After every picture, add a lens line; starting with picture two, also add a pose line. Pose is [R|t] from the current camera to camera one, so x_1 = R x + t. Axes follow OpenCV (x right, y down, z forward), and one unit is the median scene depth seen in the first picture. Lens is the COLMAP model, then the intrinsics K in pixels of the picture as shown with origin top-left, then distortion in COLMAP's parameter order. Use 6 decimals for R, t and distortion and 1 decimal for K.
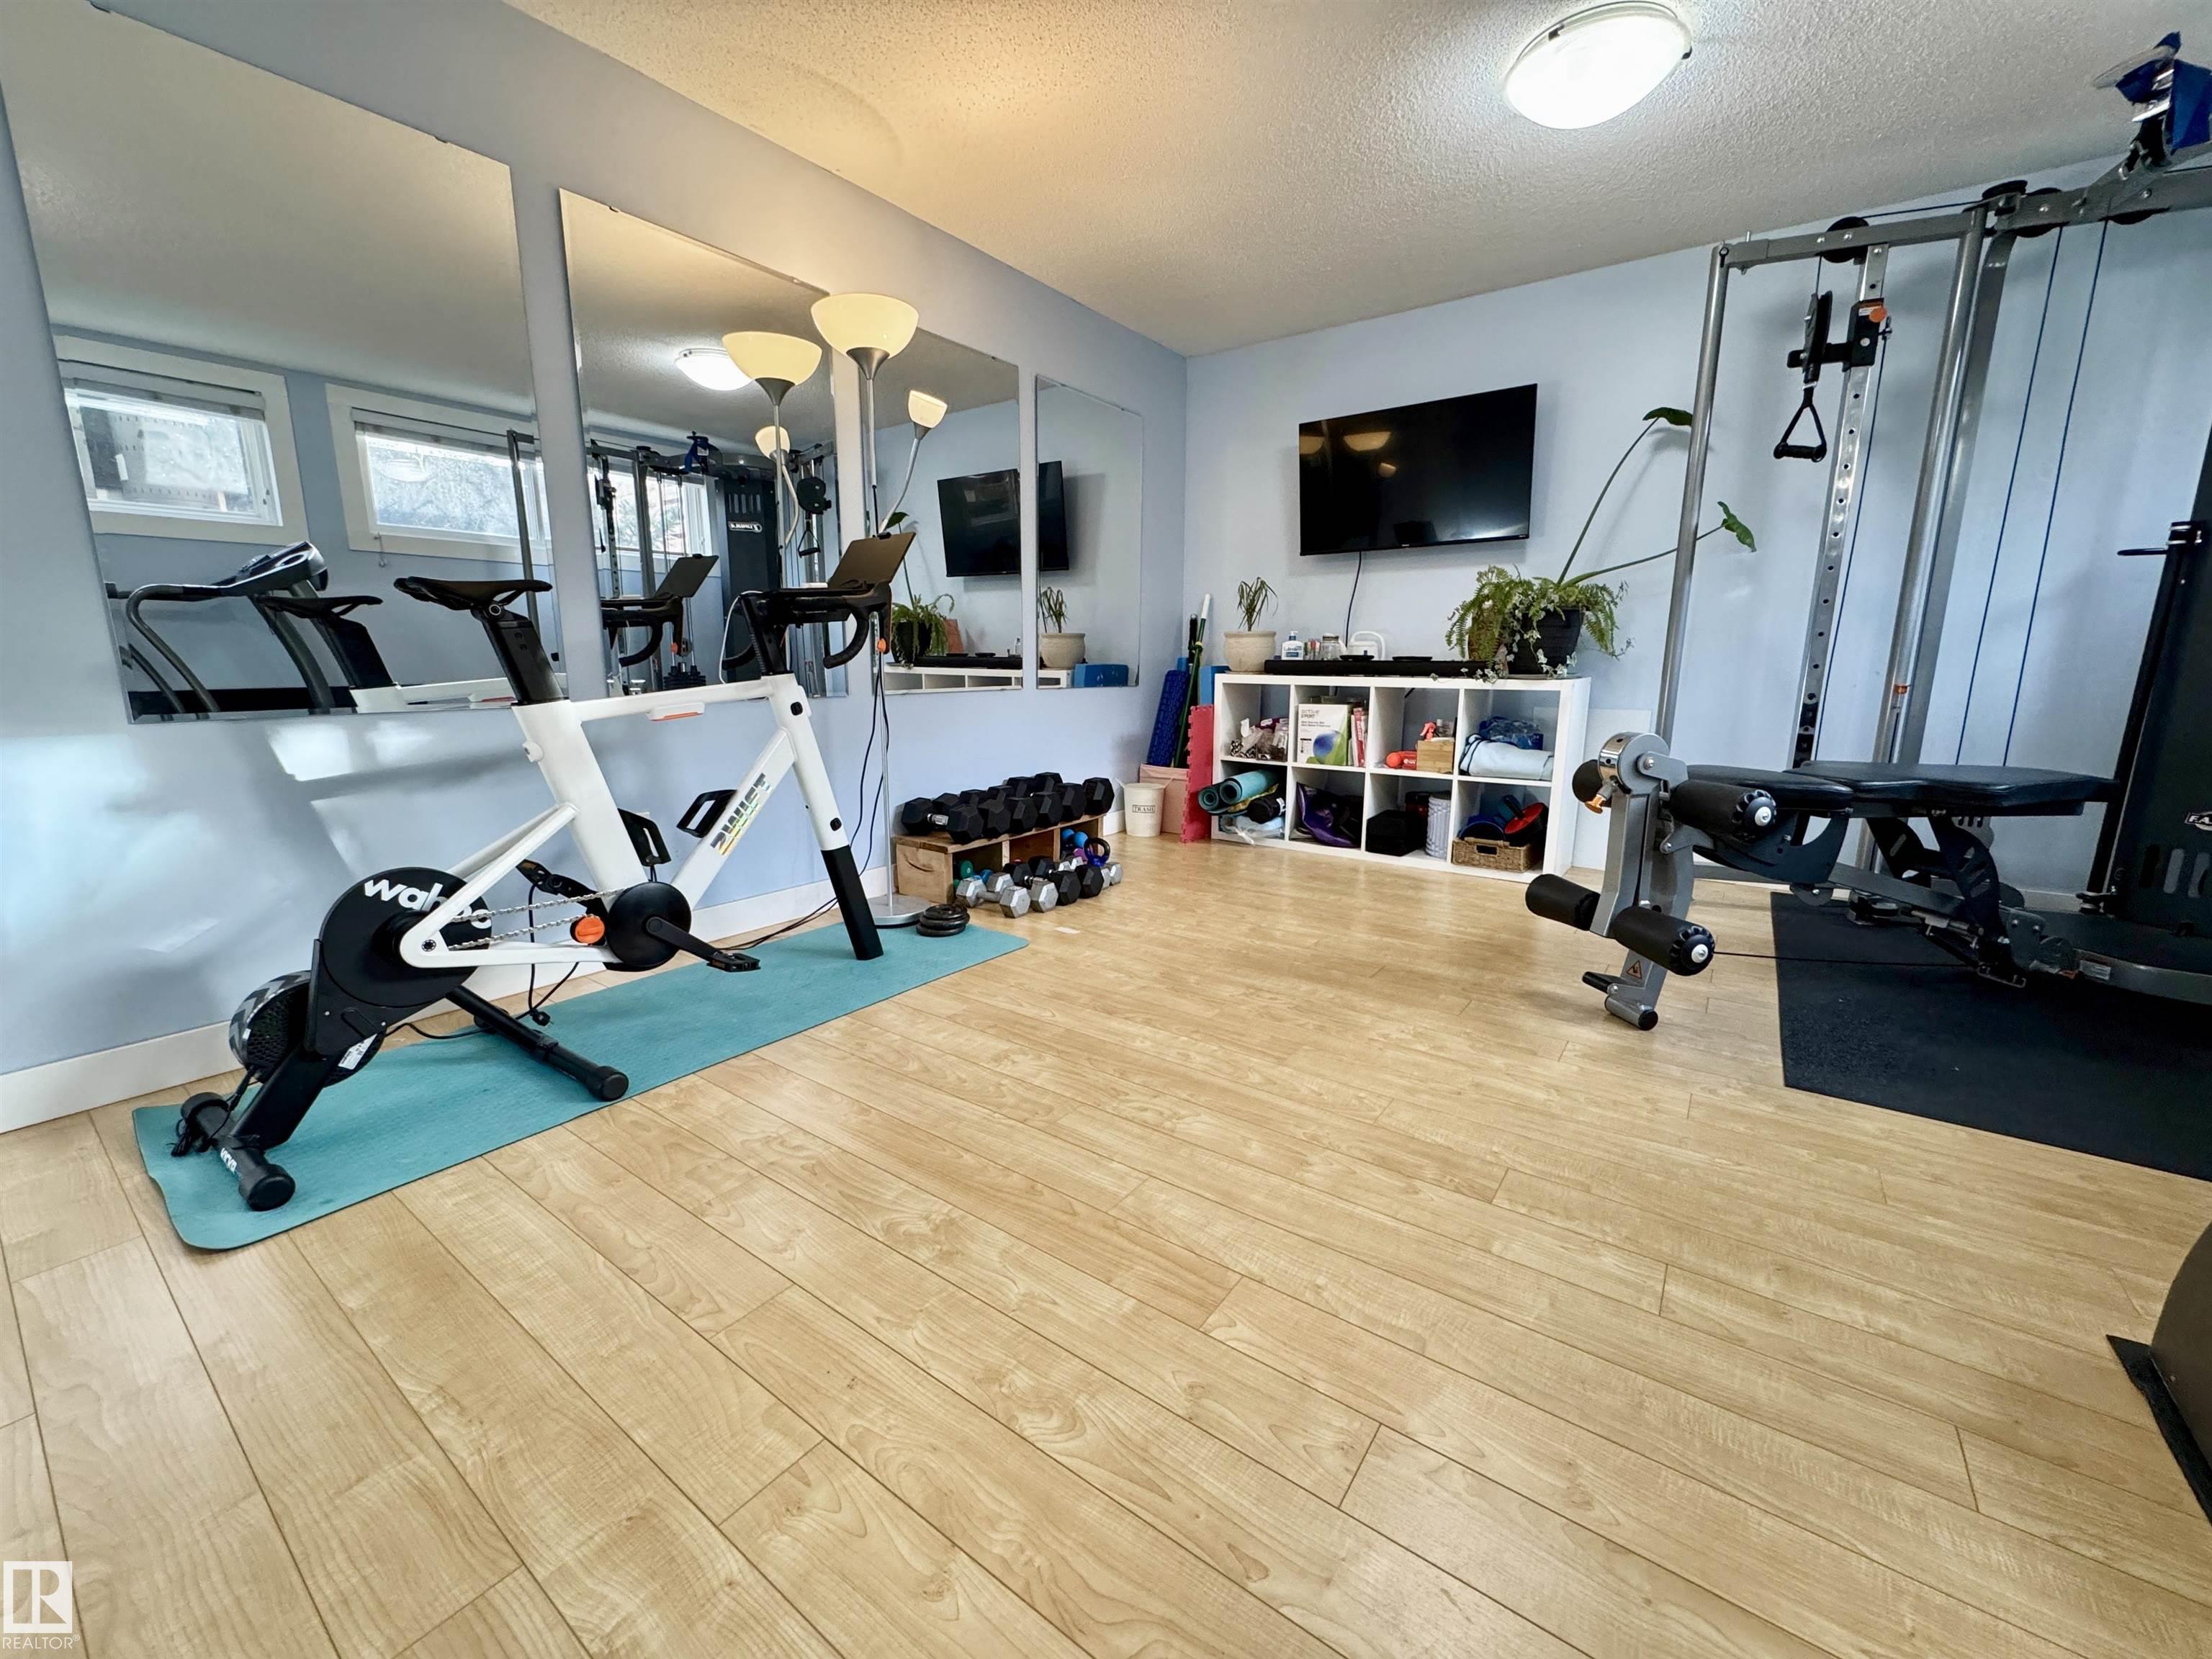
lens RADIAL K [[889.2, 0, 1106.6], [0, 889.2, 823.8], [0, 0, 1]] dist [0.012922, -0.004536]
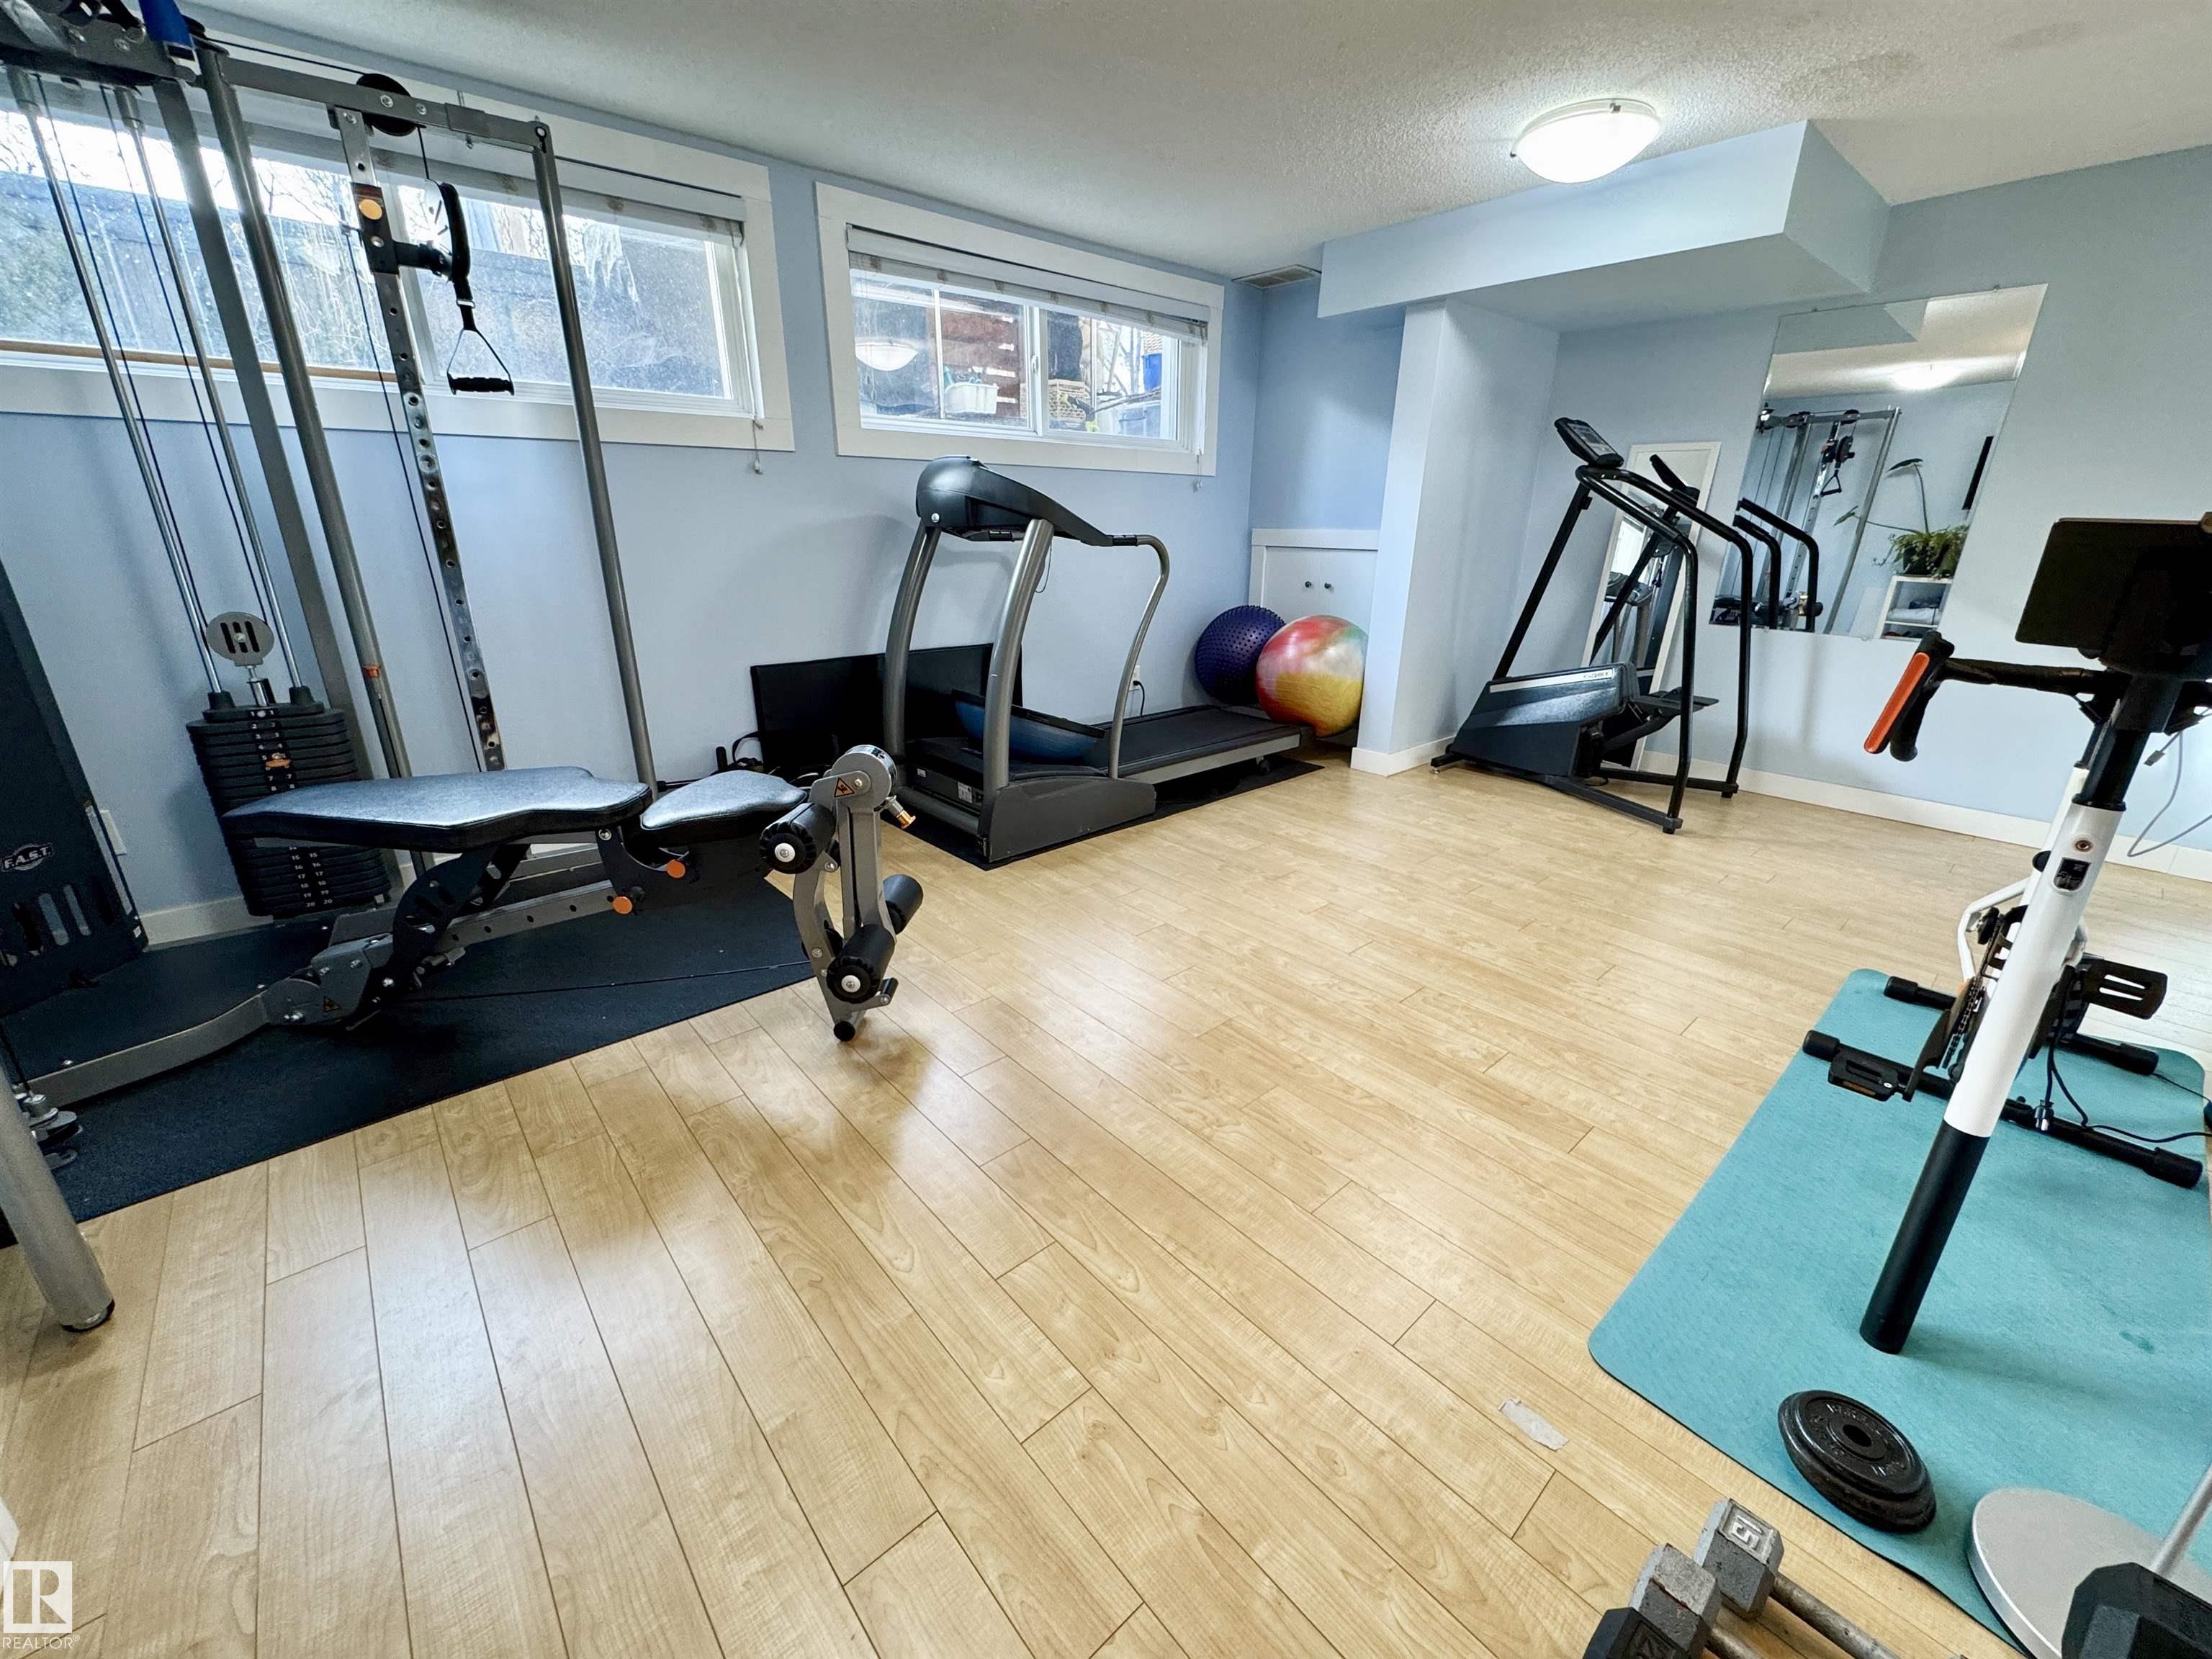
lens RADIAL K [[883.0, 0, 1104.0], [0, 883.0, 829.0], [0, 0, 1]] dist [-0.003689, 0.000760]
pose [[-0.975193, -0.085262, 0.204276, 0.105910], [0.030363, 0.862593, 0.504986, -0.392435], [-0.219263, 0.498662, -0.838606, 1.393015]]
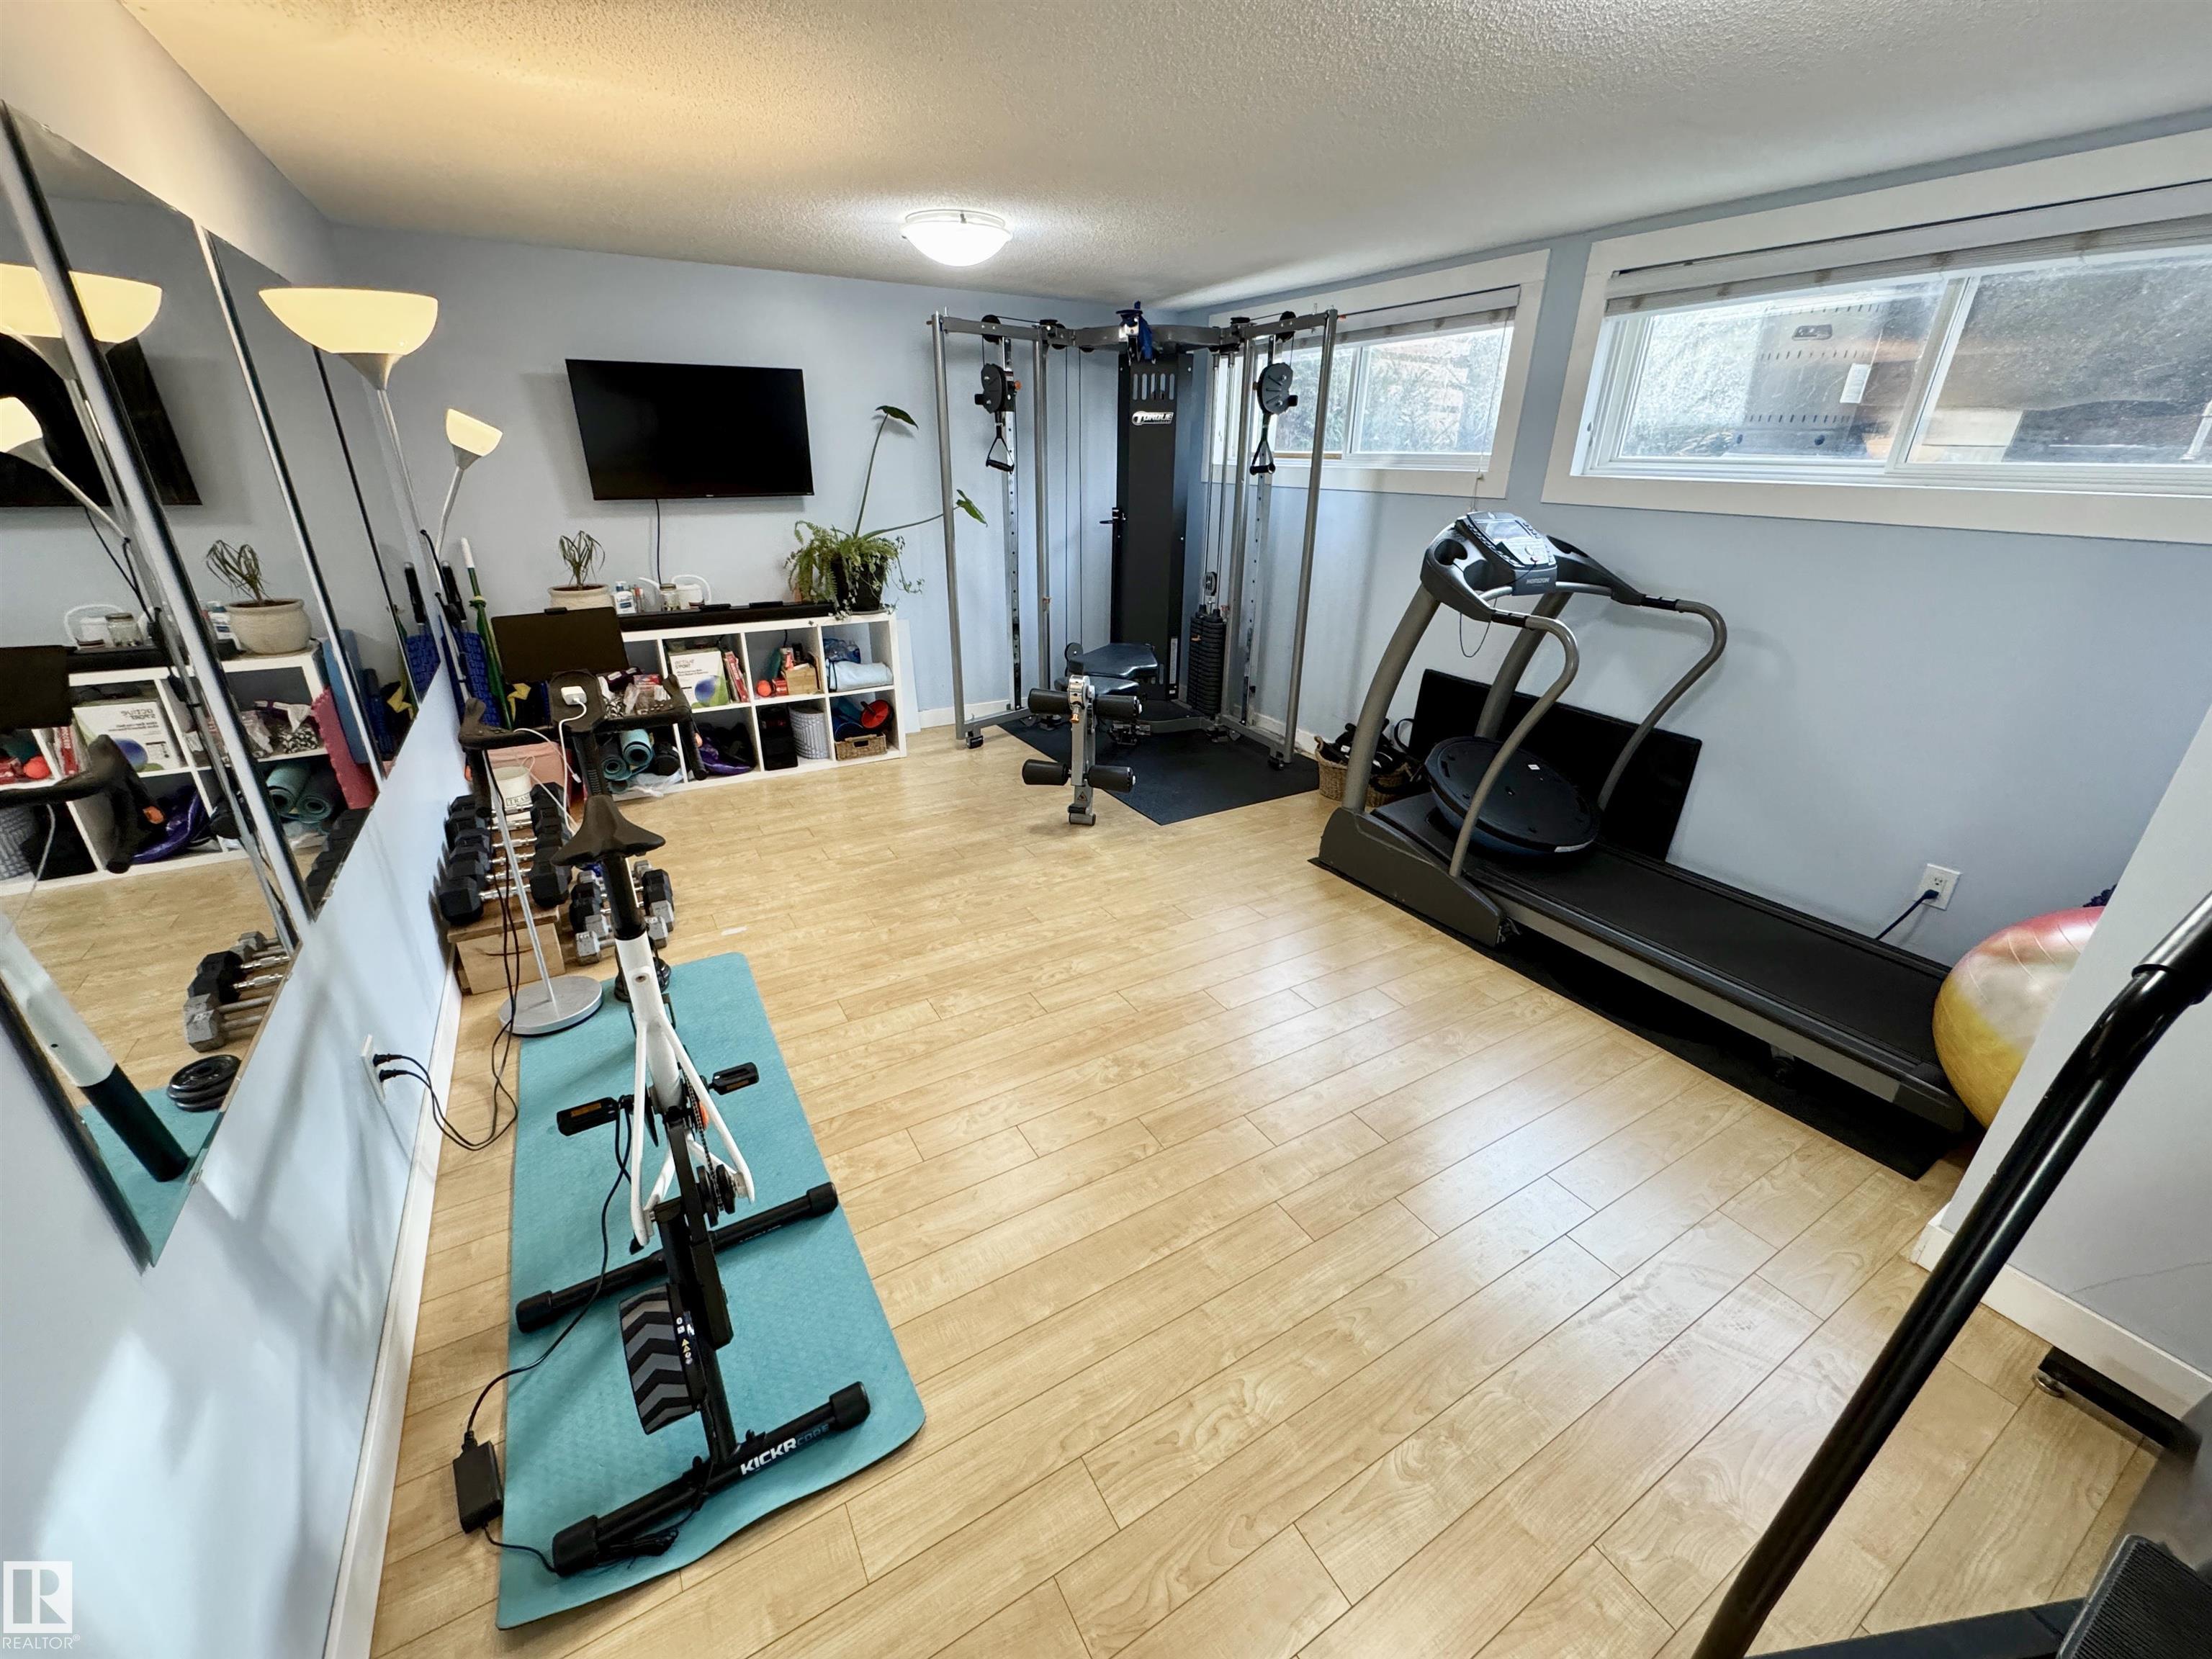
lens RADIAL K [[883.0, 0, 1104.0], [0, 883.0, 829.0], [0, 0, 1]] dist [-0.003689, 0.000760]
pose [[0.401593, -0.361375, 0.841505, -0.805360], [0.162031, 0.932397, 0.323081, -0.301517], [-0.901371, 0.006602, 0.432998, 0.132570]]
